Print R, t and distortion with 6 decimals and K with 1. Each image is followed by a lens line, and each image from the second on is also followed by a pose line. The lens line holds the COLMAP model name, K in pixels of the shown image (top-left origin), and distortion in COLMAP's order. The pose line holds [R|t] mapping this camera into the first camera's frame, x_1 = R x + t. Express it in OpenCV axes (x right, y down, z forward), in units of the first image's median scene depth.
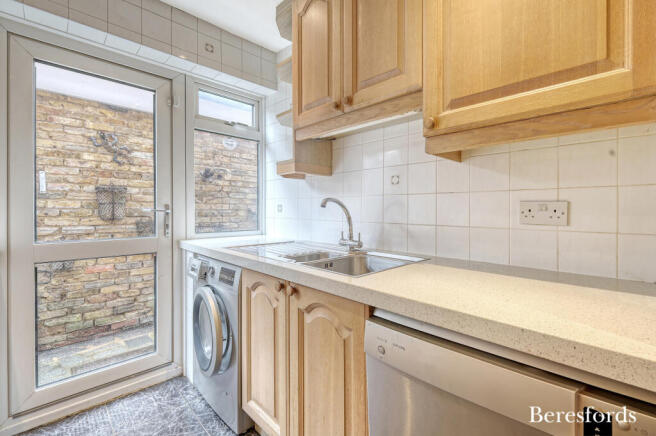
lens RADIAL K [[289.5, 0, 327.5], [0, 289.5, 212.7], [0, 0, 1]] dist [0.014329, 0.000467]
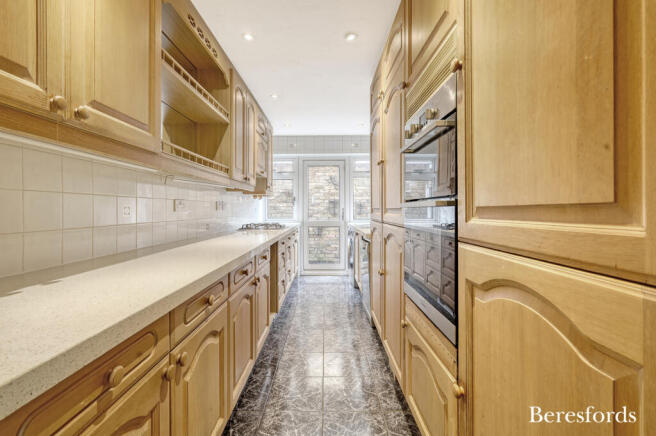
lens RADIAL K [[289.5, 0, 328.0], [0, 289.5, 213.4], [0, 0, 1]] dist [0.014329, 0.000467]
pose [[0.723532, 0.003566, -0.690282, 0.815692], [-0.000017, 0.999987, 0.005148, 0.001341], [0.690291, -0.003713, 0.723522, -0.689223]]
